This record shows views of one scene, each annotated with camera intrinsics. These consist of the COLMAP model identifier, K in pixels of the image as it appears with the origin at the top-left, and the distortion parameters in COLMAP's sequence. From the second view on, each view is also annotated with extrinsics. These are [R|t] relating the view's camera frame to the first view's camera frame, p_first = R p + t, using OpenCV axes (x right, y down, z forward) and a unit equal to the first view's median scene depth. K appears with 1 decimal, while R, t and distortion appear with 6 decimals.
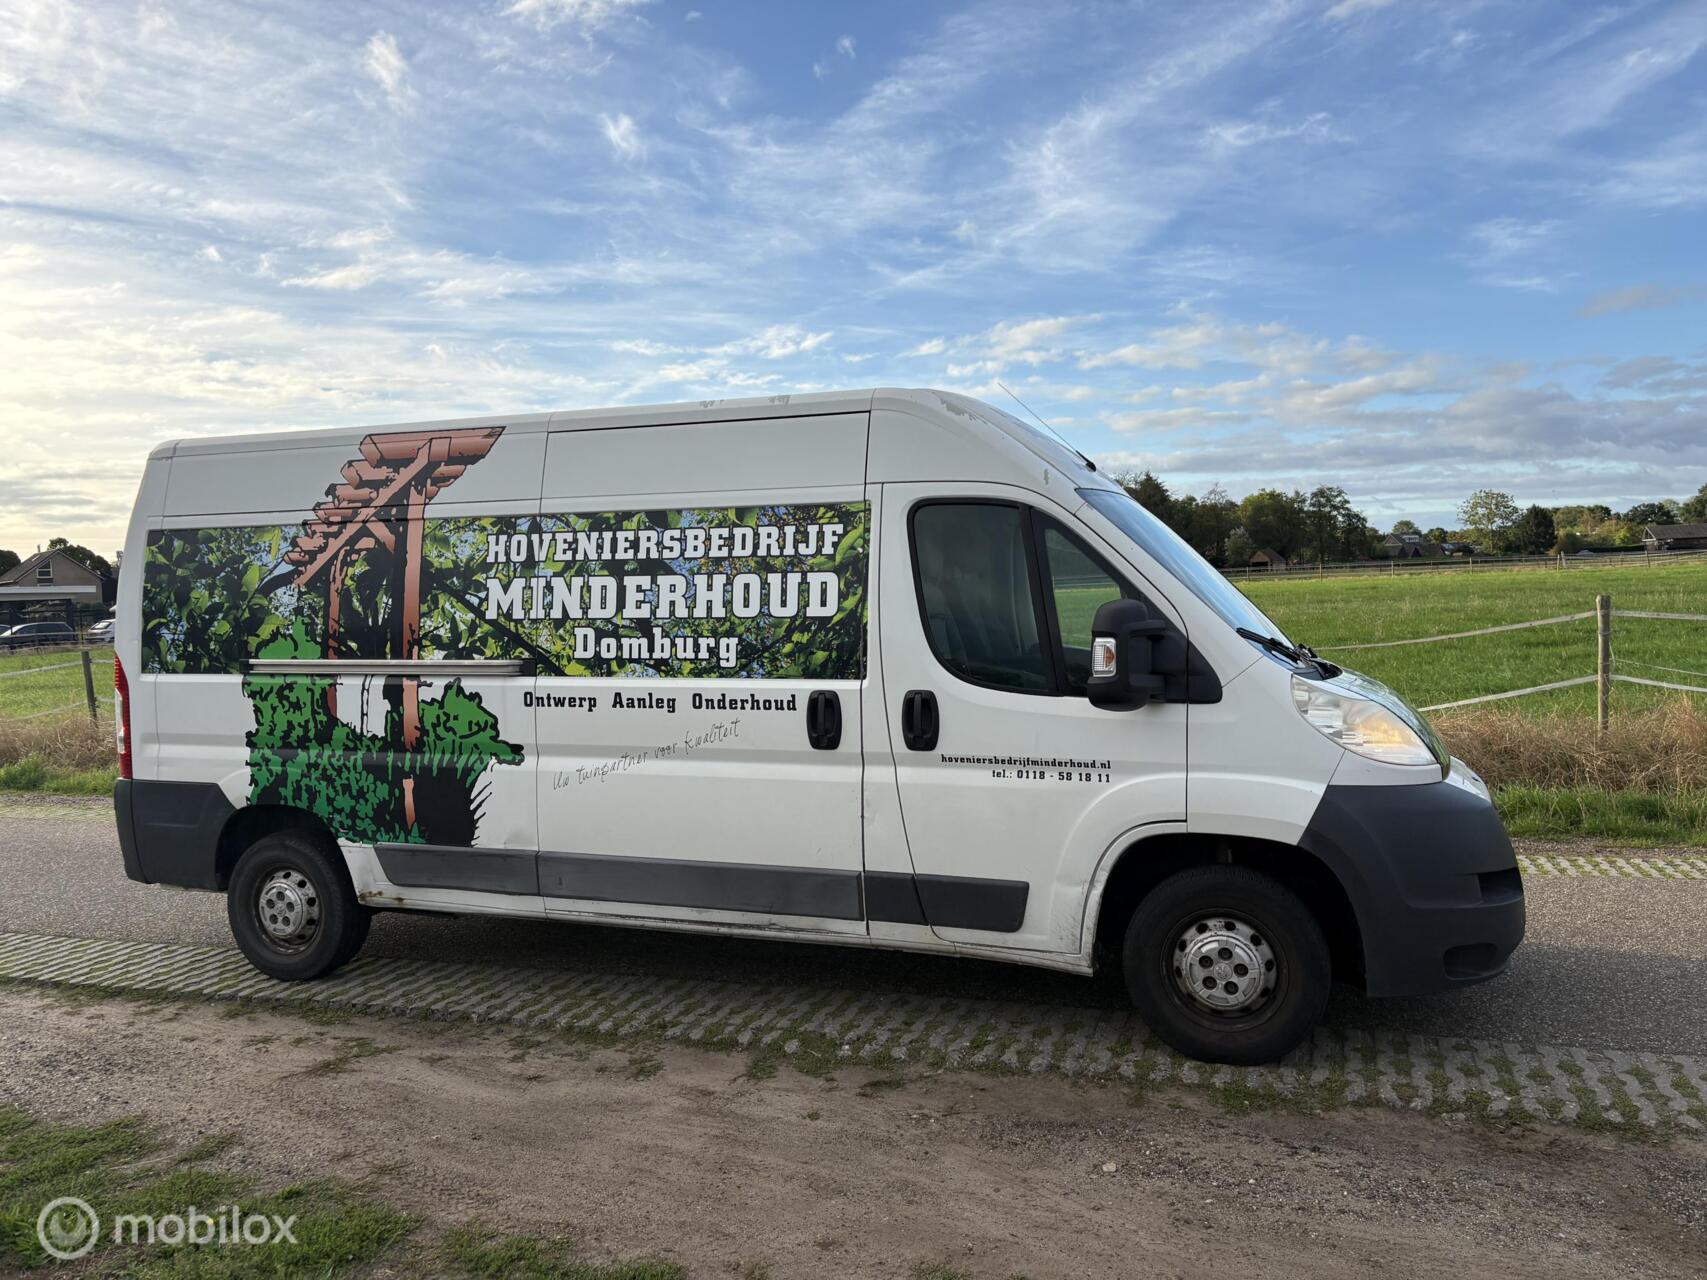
lens RADIAL K [[1288.7, 0, 853.5], [0, 1288.7, 640.0], [0, 0, 1]] dist [0.064640, -0.093714]
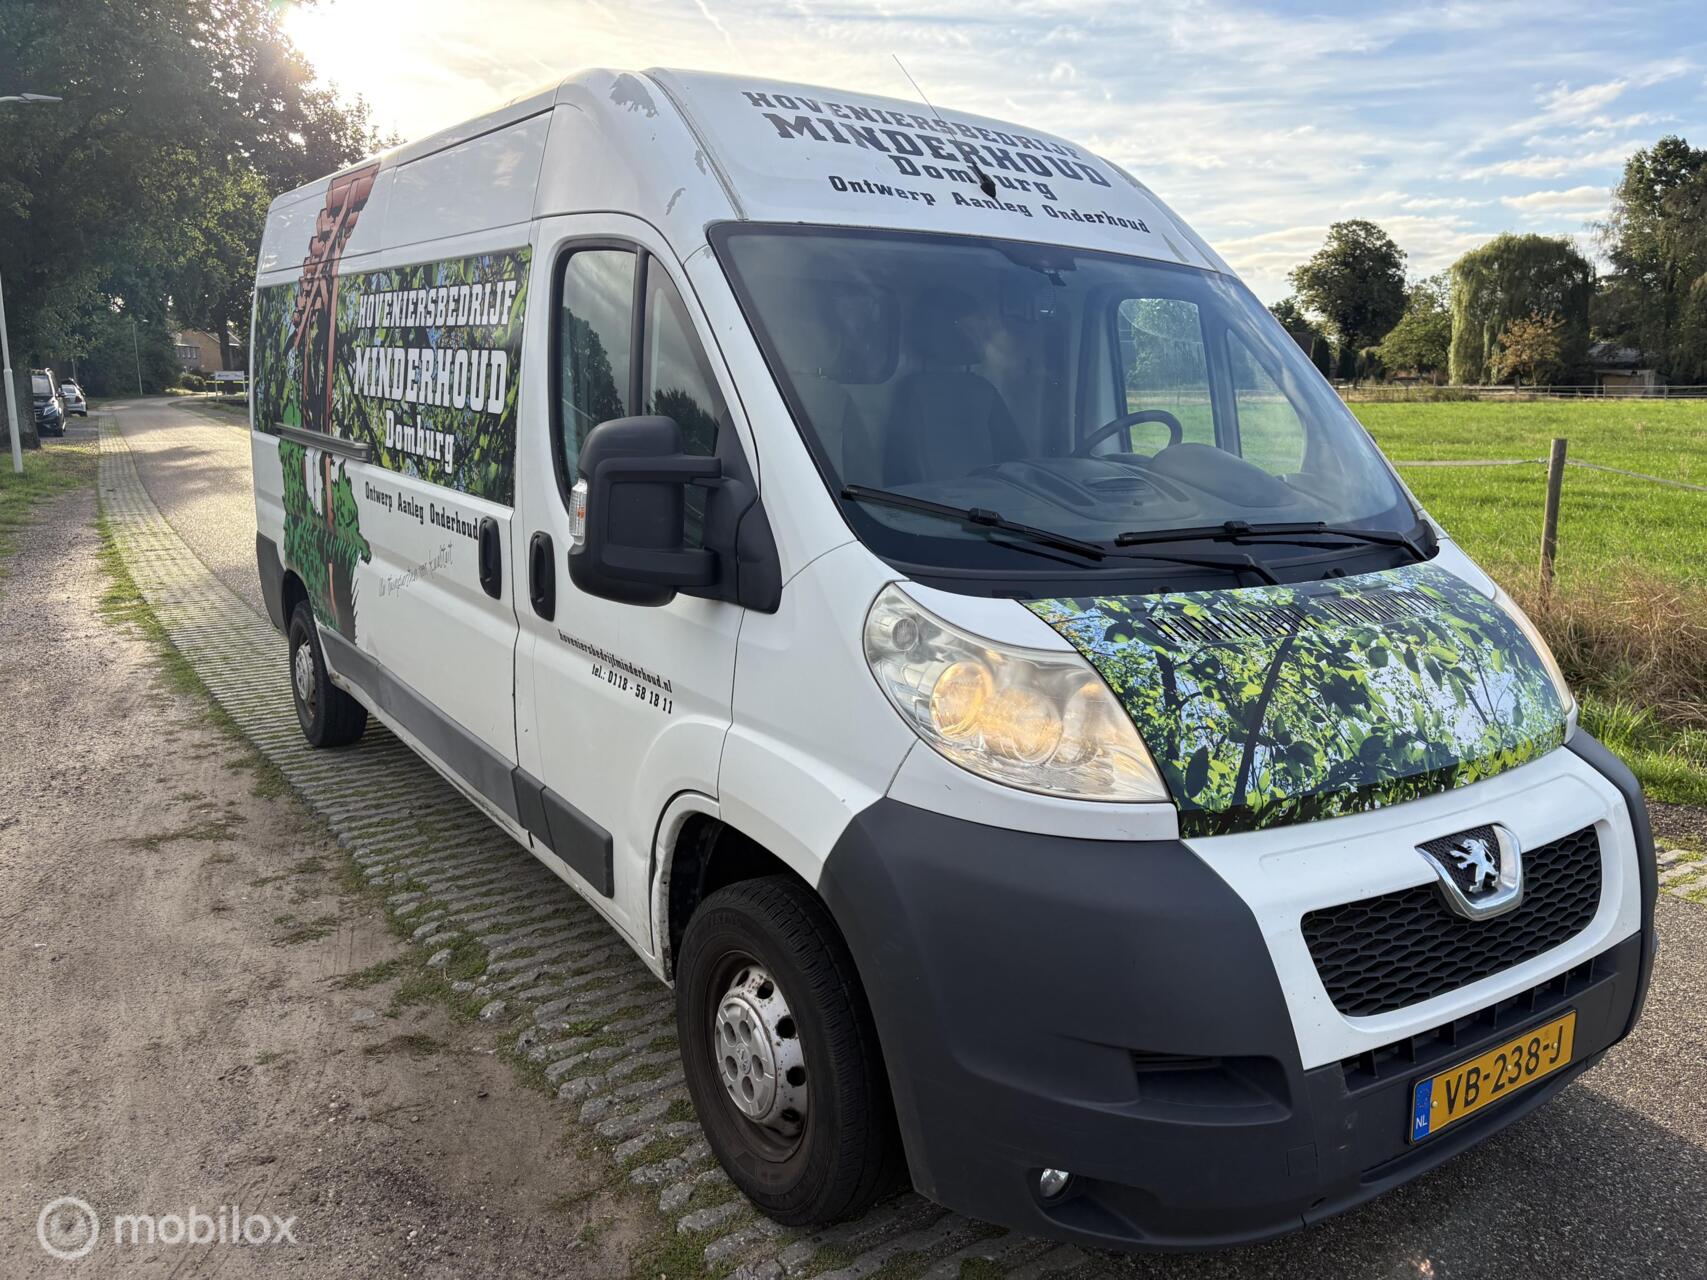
lens RADIAL K [[1291.3, 0, 857.7], [0, 1291.3, 639.7], [0, 0, 1]] dist [0.017580, 0.001505]
pose [[0.821465, 0.156543, -0.548351, 0.514905], [-0.062254, 0.980454, 0.186639, -0.038731], [0.566850, -0.119180, 0.815155, 0.469187]]
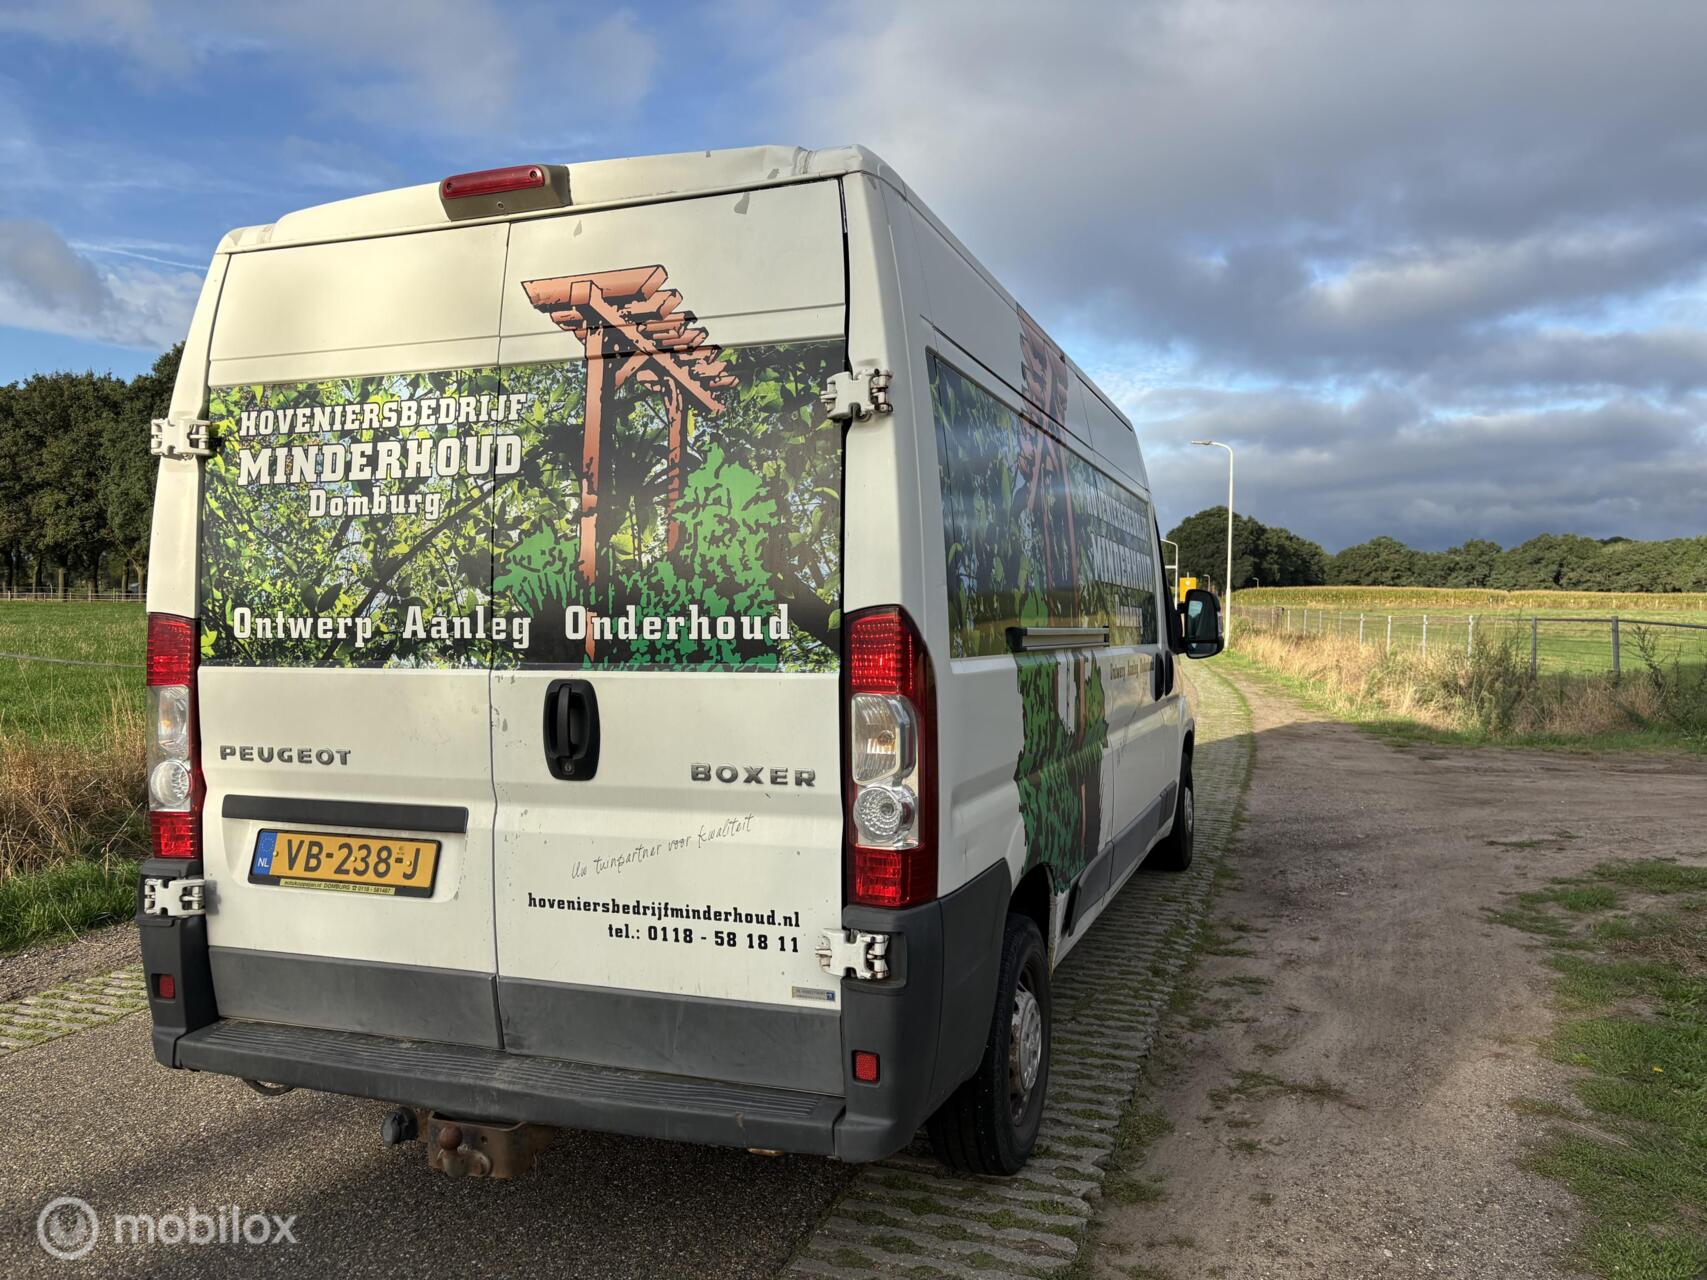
lens RADIAL K [[1275.9, 0, 865.8], [0, 1275.9, 646.2], [0, 0, 1]] dist [0.159465, -0.383606]
pose [[-0.020329, 0.002072, 0.999791, -1.147278], [0.032298, 0.999477, -0.001415, 0.023888], [-0.999272, 0.032262, -0.020385, 1.196037]]
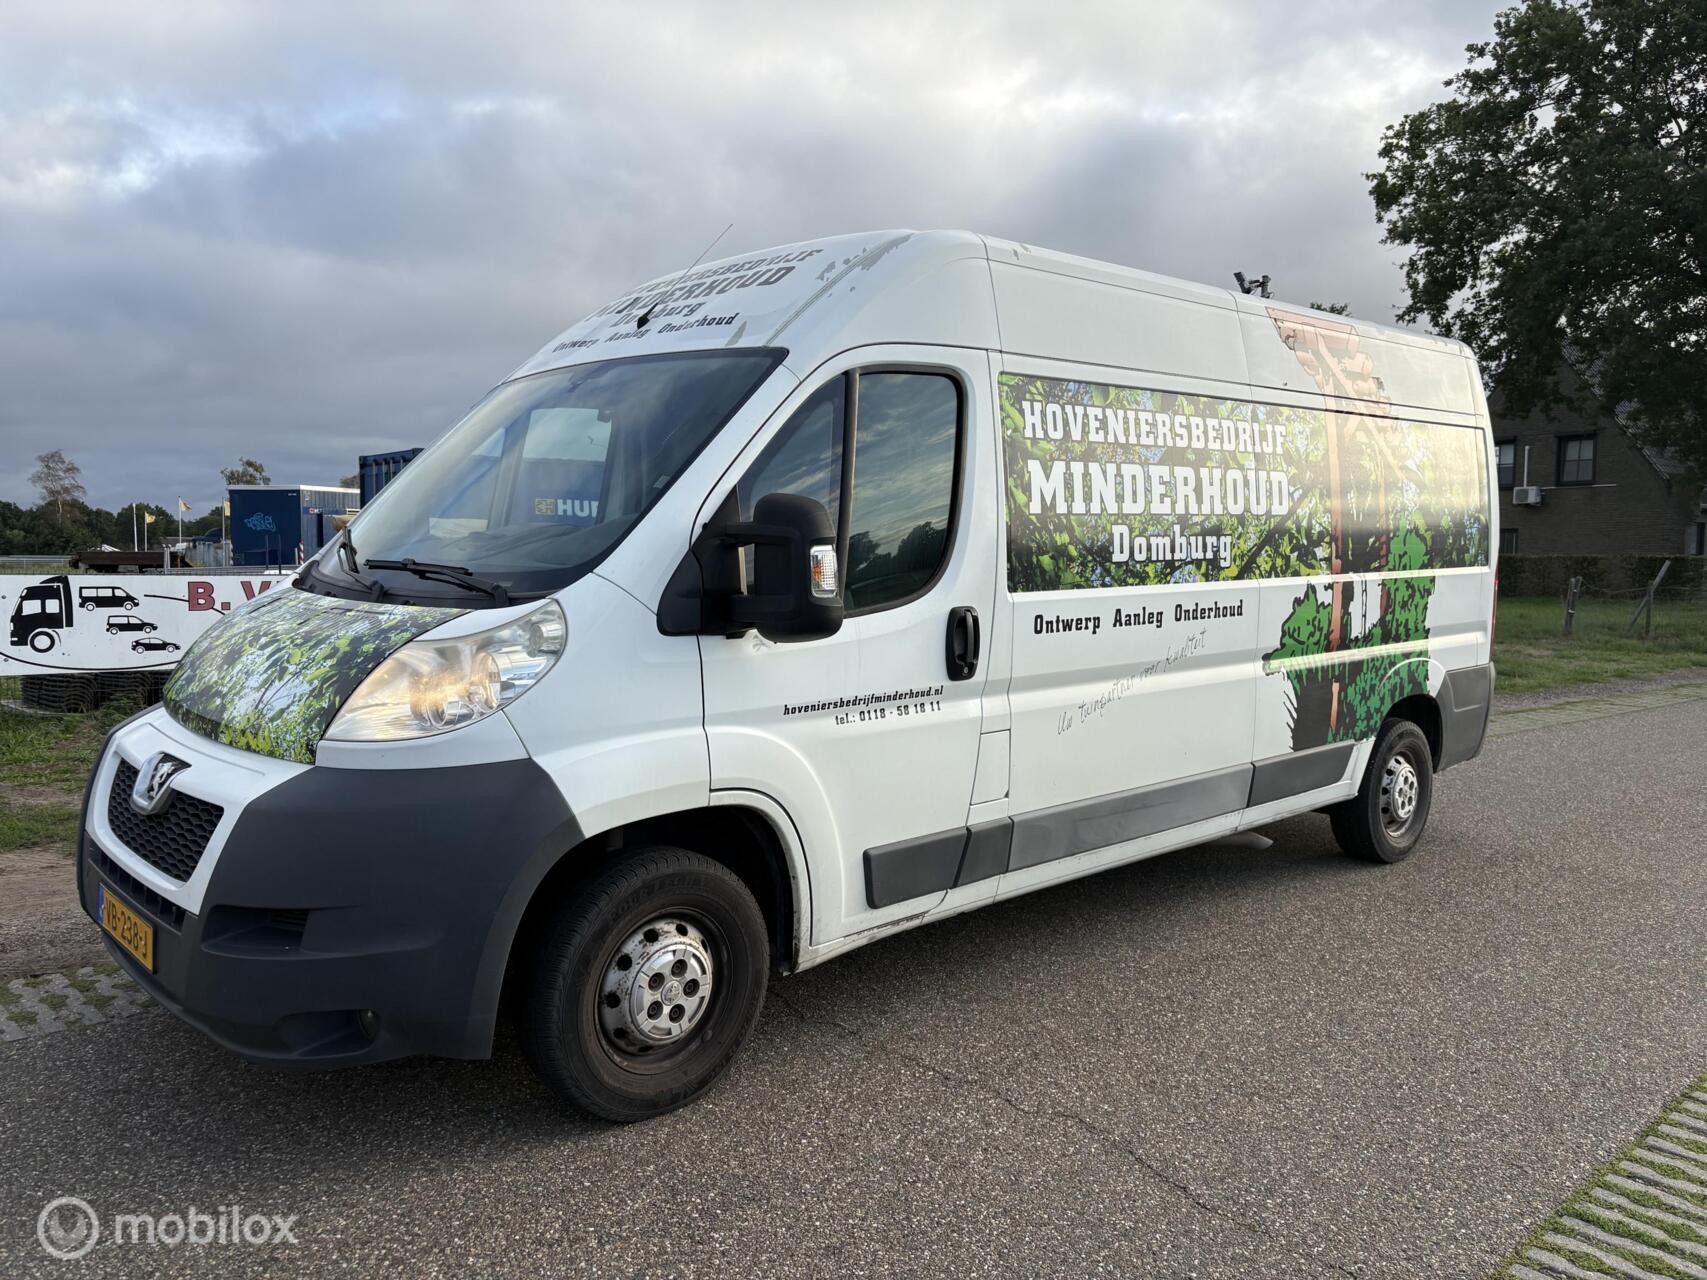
lens RADIAL K [[1291.3, 0, 857.7], [0, 1291.3, 639.7], [0, 0, 1]] dist [0.017580, 0.001505]
pose [[-0.445181, 0.095764, -0.890305, 0.861327], [-0.025962, 0.992466, 0.119734, -0.043308], [0.895064, 0.076418, -0.439341, 1.523897]]
